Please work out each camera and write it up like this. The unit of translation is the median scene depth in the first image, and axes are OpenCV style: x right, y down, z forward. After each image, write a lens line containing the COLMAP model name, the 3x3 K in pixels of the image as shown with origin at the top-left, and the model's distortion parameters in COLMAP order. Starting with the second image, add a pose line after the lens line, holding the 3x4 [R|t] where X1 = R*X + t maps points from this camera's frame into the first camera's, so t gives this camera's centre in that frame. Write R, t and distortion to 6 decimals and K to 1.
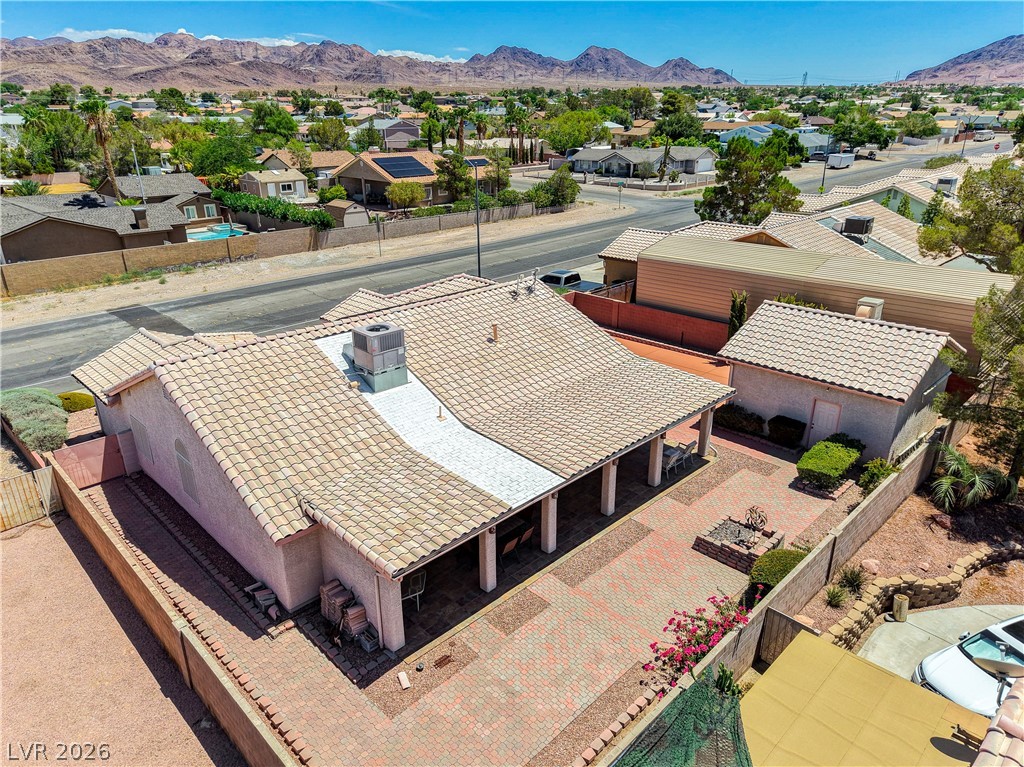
lens RADIAL K [[679.3, 0, 510.1], [0, 679.3, 383.0], [0, 0, 1]] dist [0.057688, -0.035220]
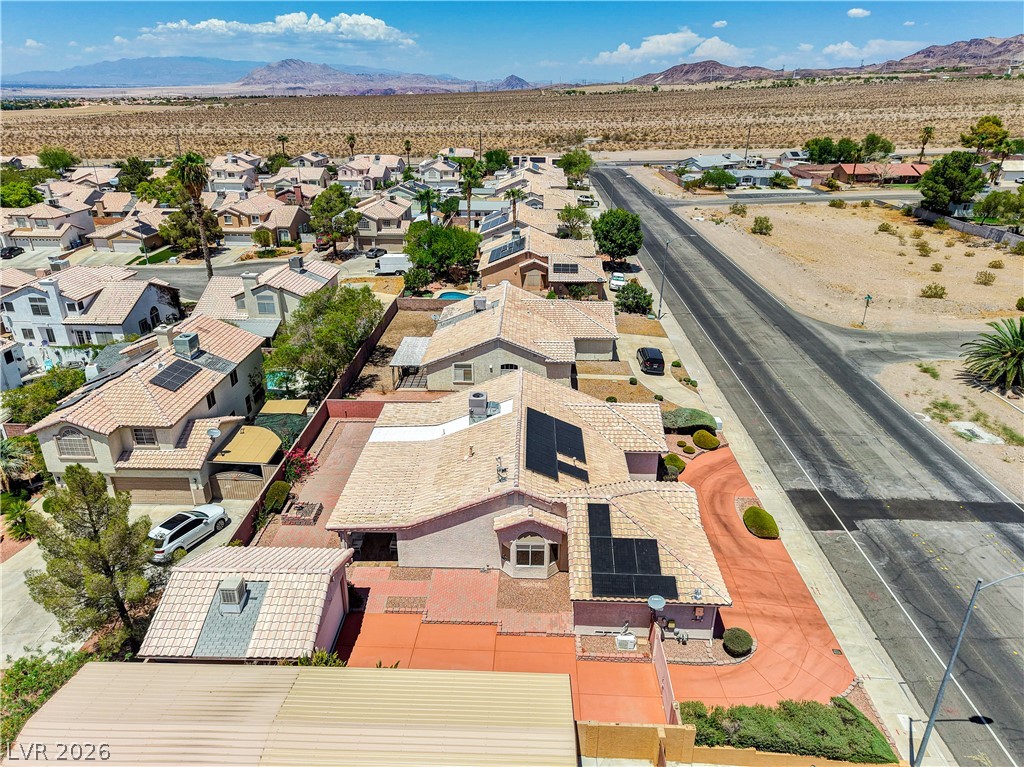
lens RADIAL K [[679.3, 0, 510.1], [0, 679.3, 383.0], [0, 0, 1]] dist [0.057688, -0.035220]
pose [[-0.725405, 0.275670, -0.630710, 0.447869], [-0.252234, 0.746100, 0.616209, -0.618625], [0.640442, 0.606087, -0.471691, 0.893673]]
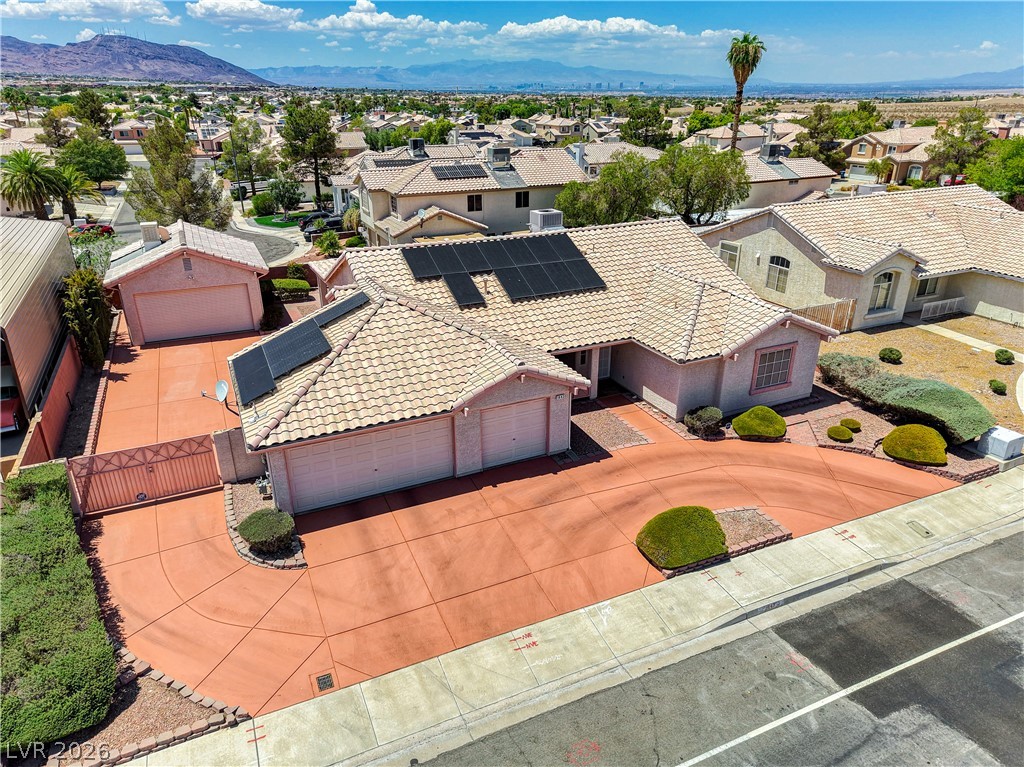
lens RADIAL K [[679.3, 0, 510.1], [0, 679.3, 383.0], [0, 0, 1]] dist [0.057688, -0.035220]
pose [[-0.940654, -0.125467, 0.315322, -0.289321], [0.133122, 0.718259, 0.682922, -0.382106], [-0.312167, 0.684370, -0.658931, 1.023205]]
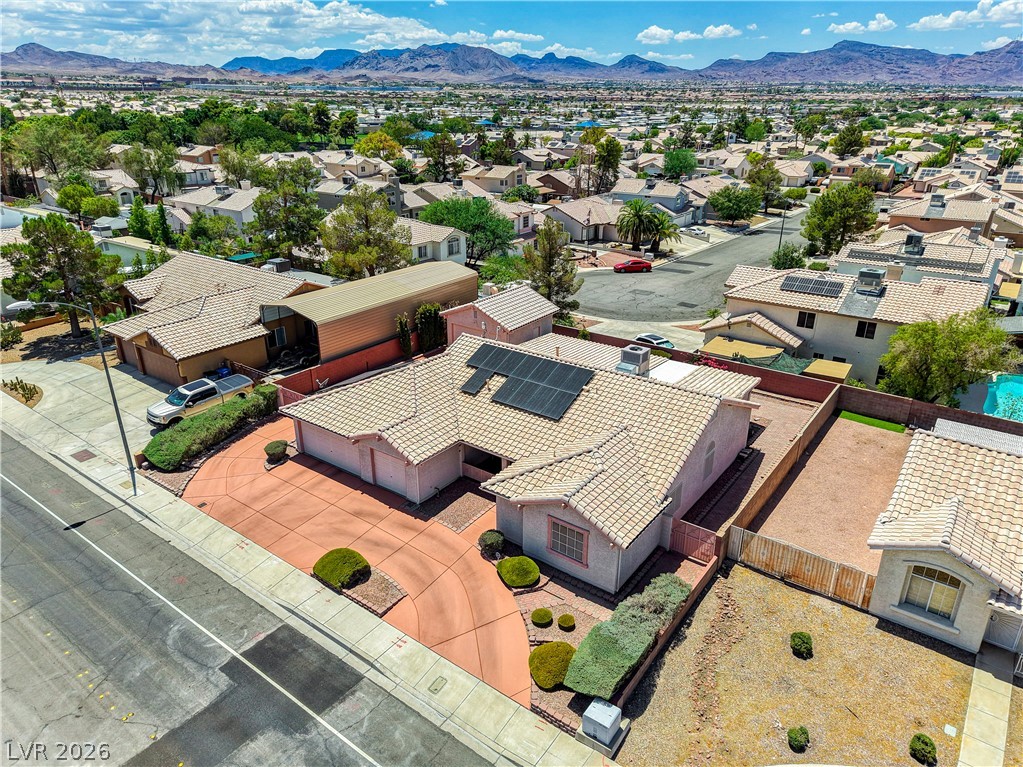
lens RADIAL K [[678.7, 0, 509.6], [0, 678.7, 383.0], [0, 0, 1]] dist [0.057688, -0.035220]
pose [[-0.153681, -0.373330, 0.914881, -0.787182], [0.364679, 0.839088, 0.403660, -0.368688], [-0.918364, 0.395672, 0.007194, 0.590733]]
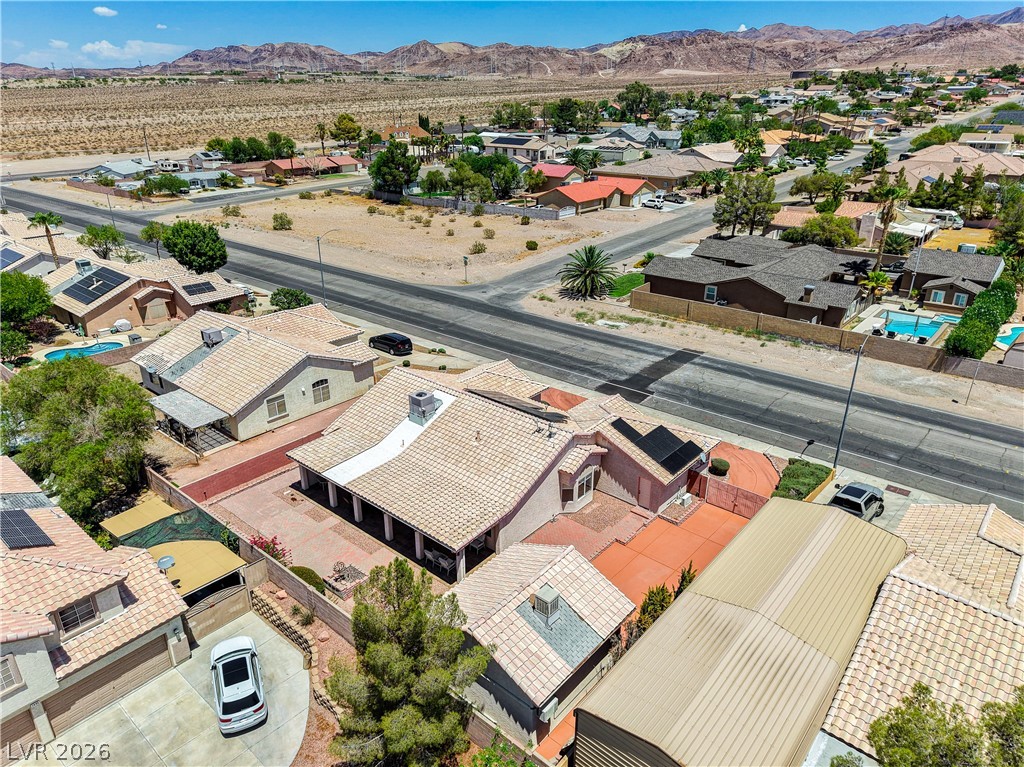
lens RADIAL K [[679.3, 0, 510.1], [0, 679.3, 383.0], [0, 0, 1]] dist [0.057688, -0.035220]
pose [[0.083017, 0.398031, -0.913608, 0.748970], [-0.364400, 0.865409, 0.343920, -0.407424], [0.927535, 0.304368, 0.216886, 0.357390]]
